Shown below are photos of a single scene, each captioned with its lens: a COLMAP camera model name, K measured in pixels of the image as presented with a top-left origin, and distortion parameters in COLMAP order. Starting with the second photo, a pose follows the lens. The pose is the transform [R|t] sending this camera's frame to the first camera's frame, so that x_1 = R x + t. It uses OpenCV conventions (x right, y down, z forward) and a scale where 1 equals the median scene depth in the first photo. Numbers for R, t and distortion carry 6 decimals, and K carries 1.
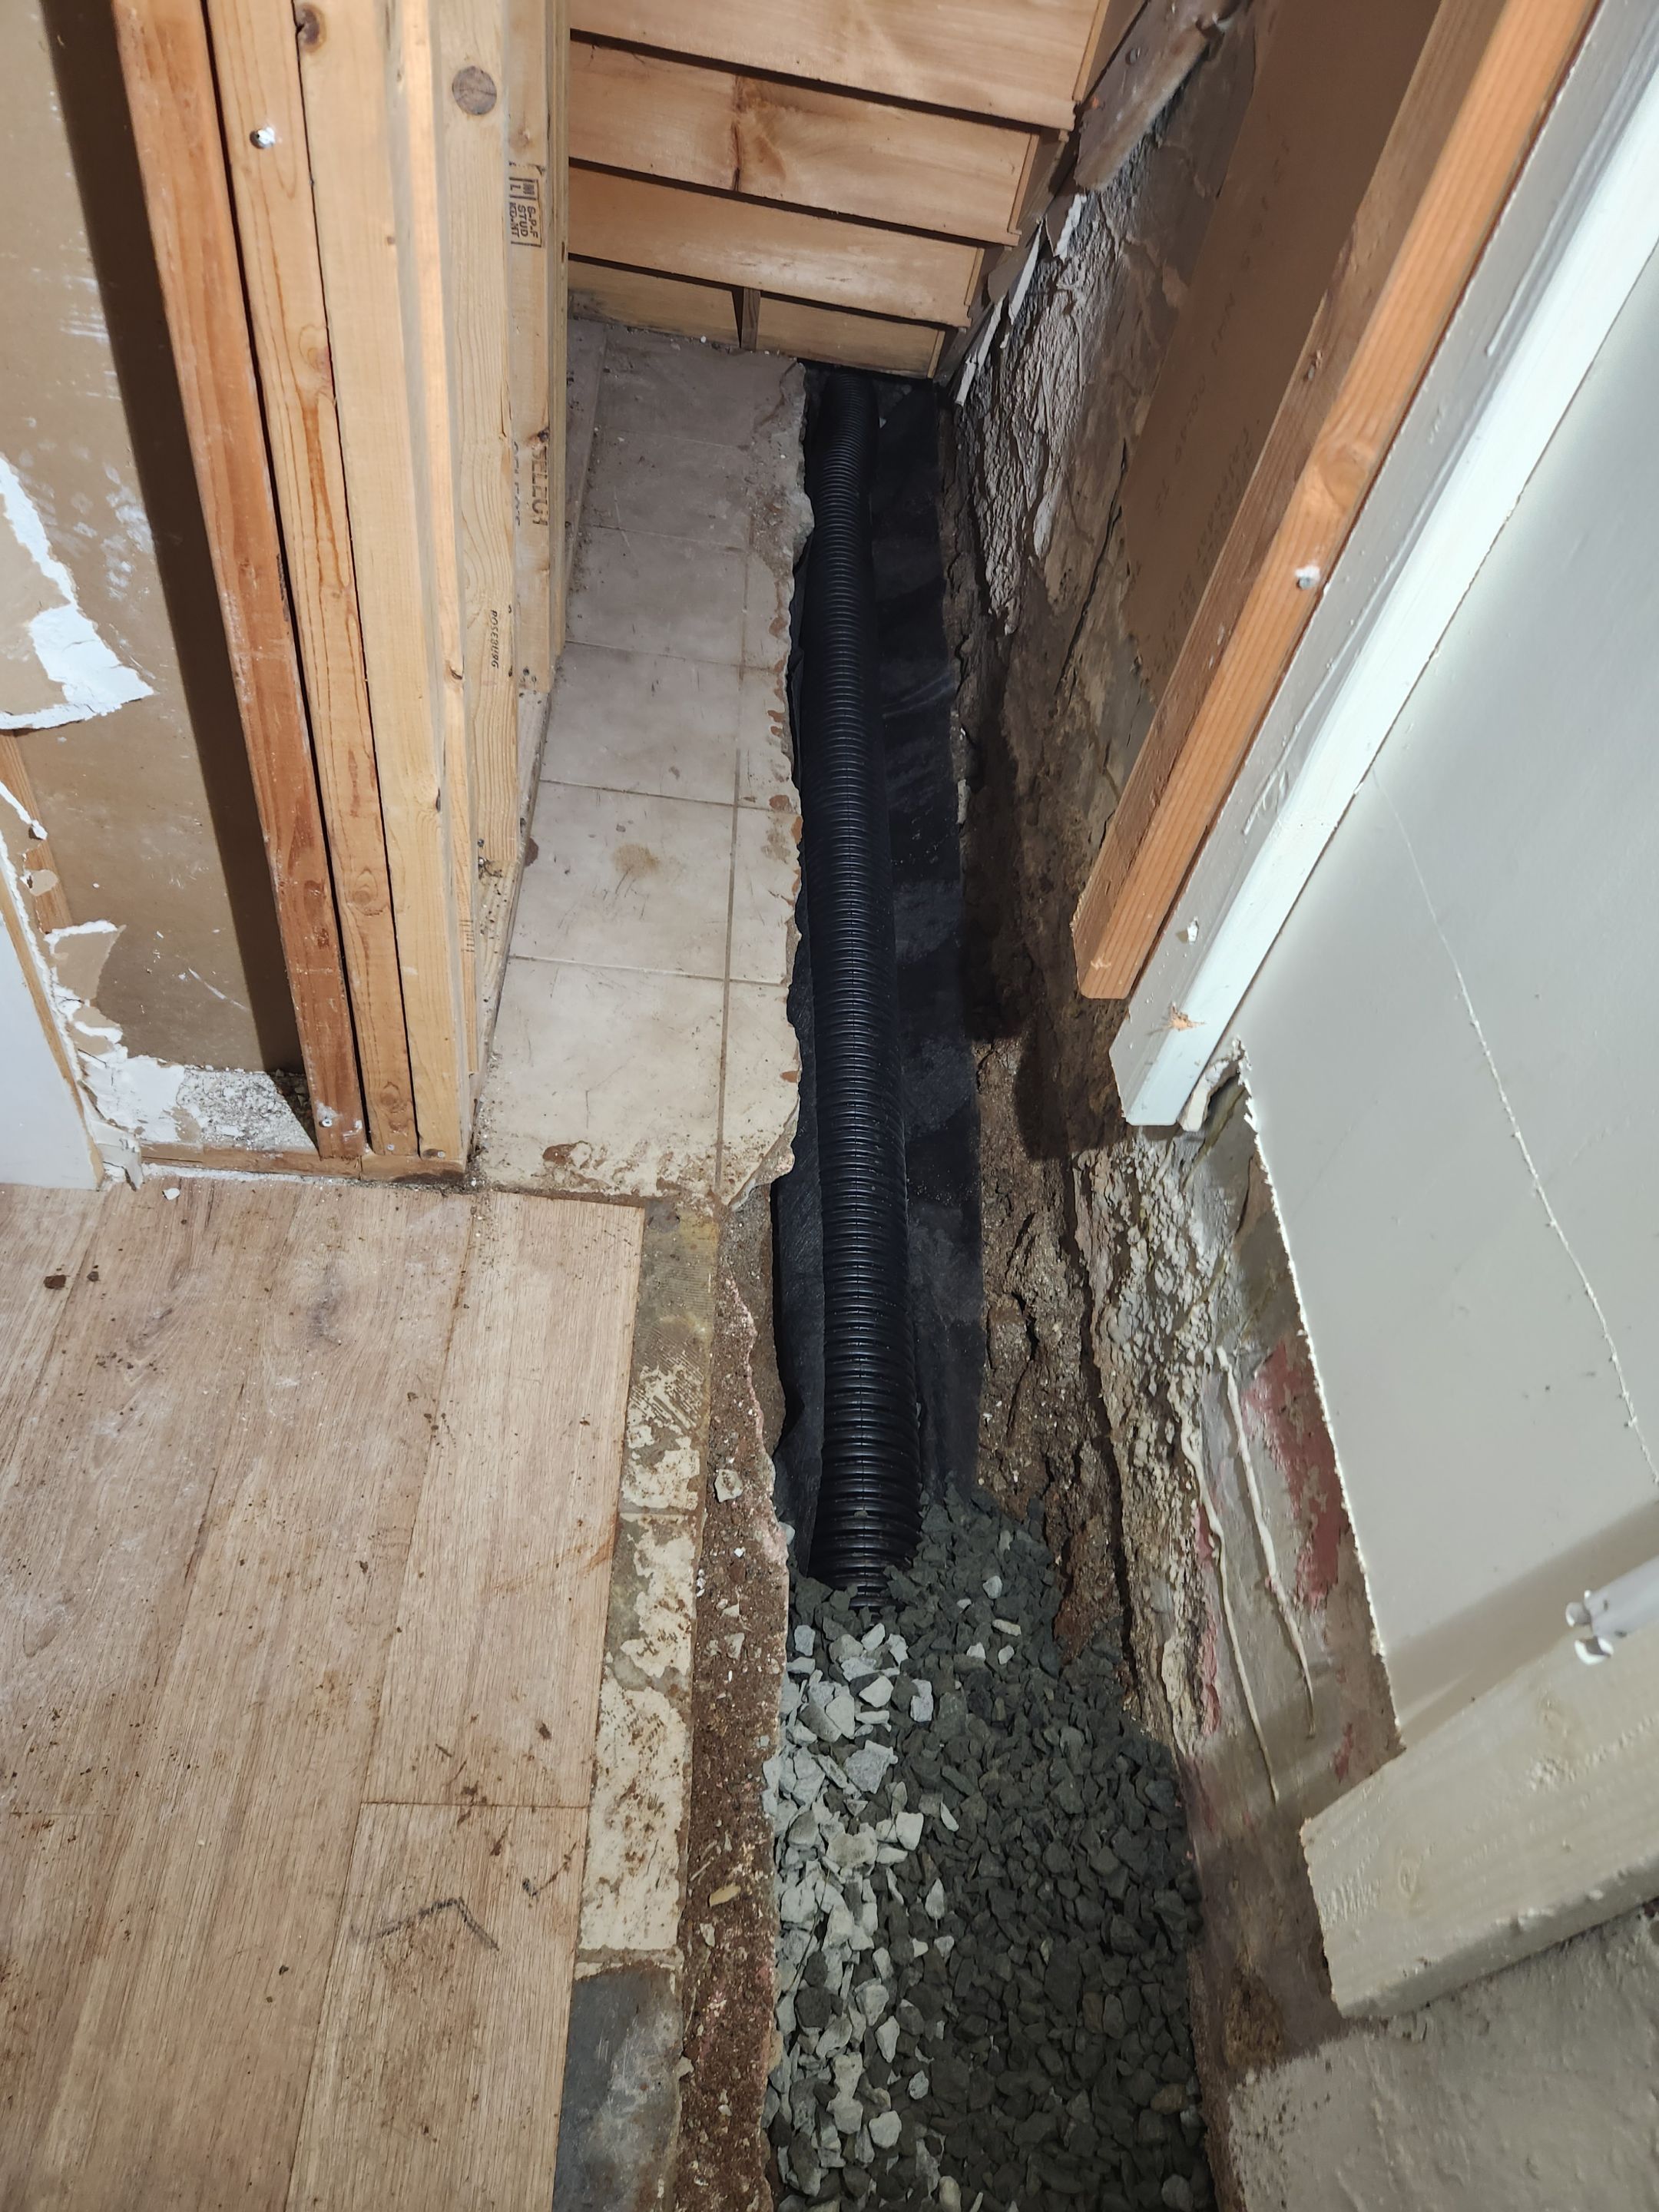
lens RADIAL K [[1478.7, 0, 855.2], [0, 1478.7, 1106.3], [0, 0, 1]] dist [0.041036, -0.036823]
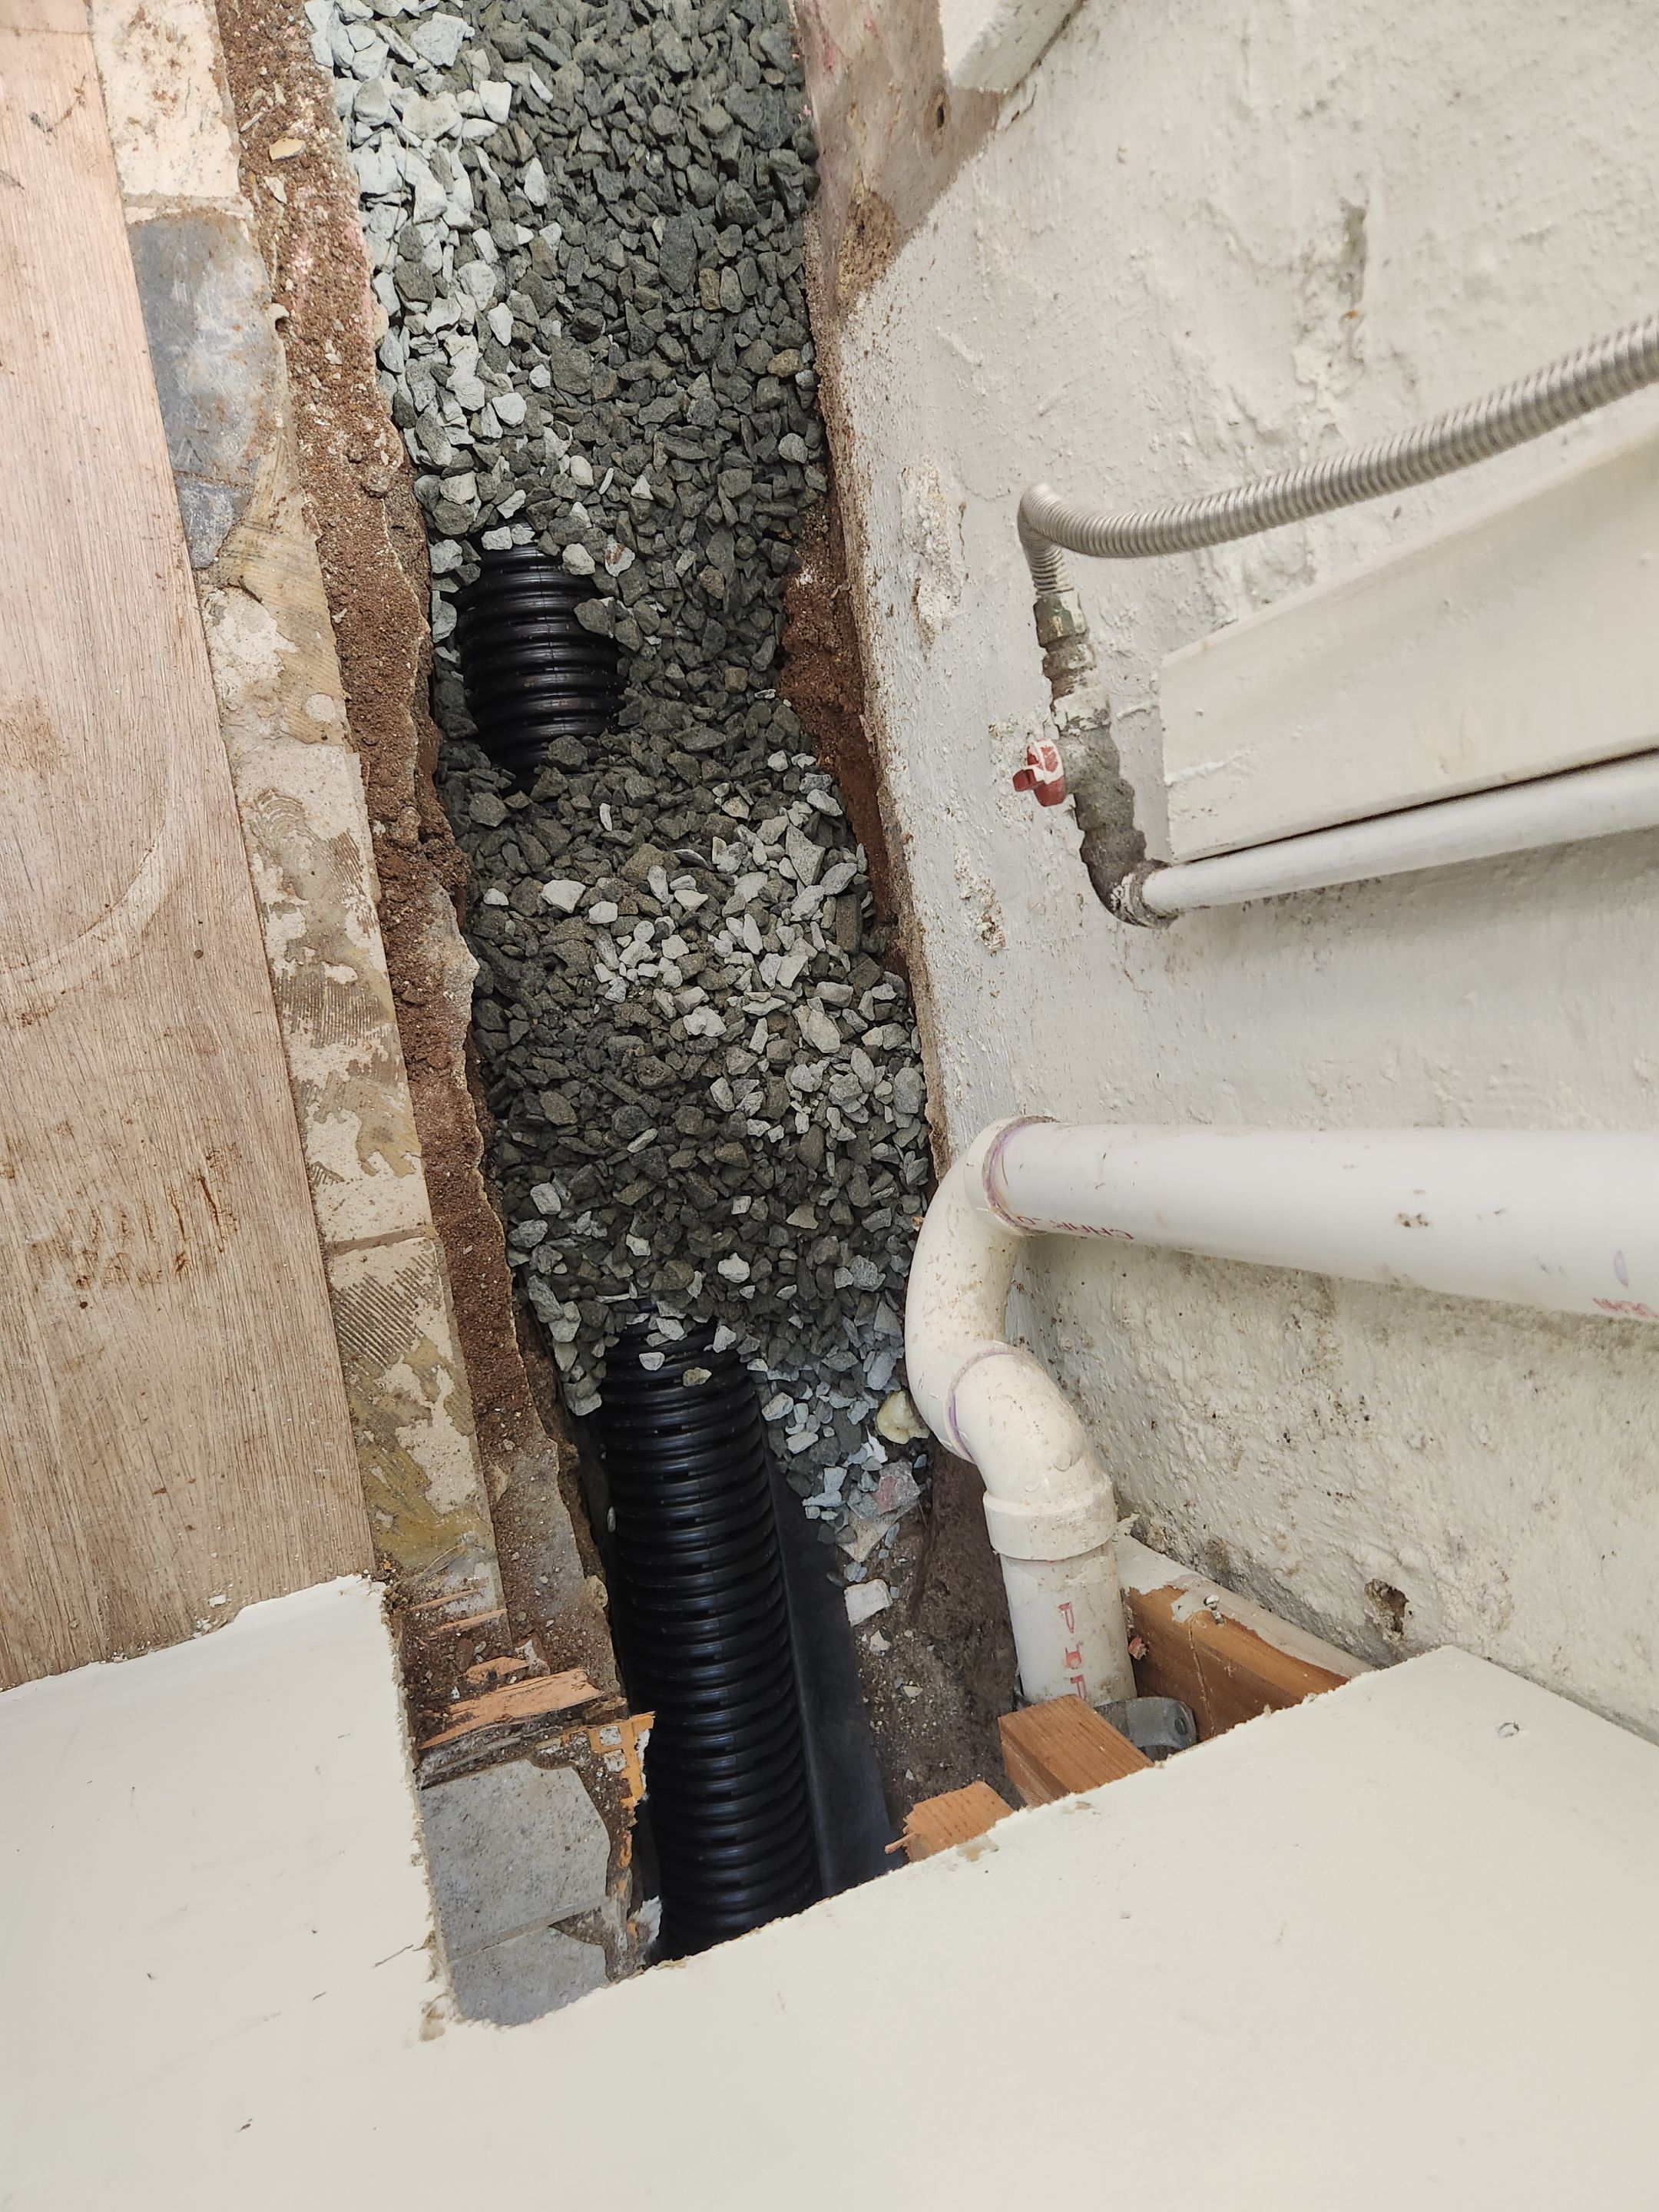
lens RADIAL K [[1478.7, 0, 855.2], [0, 1478.7, 1106.3], [0, 0, 1]] dist [0.041036, -0.036823]
pose [[0.973790, -0.143845, 0.176187, 0.001830], [-0.026741, 0.696842, 0.716726, 0.276576], [-0.225871, -0.702652, 0.674731, -0.064217]]
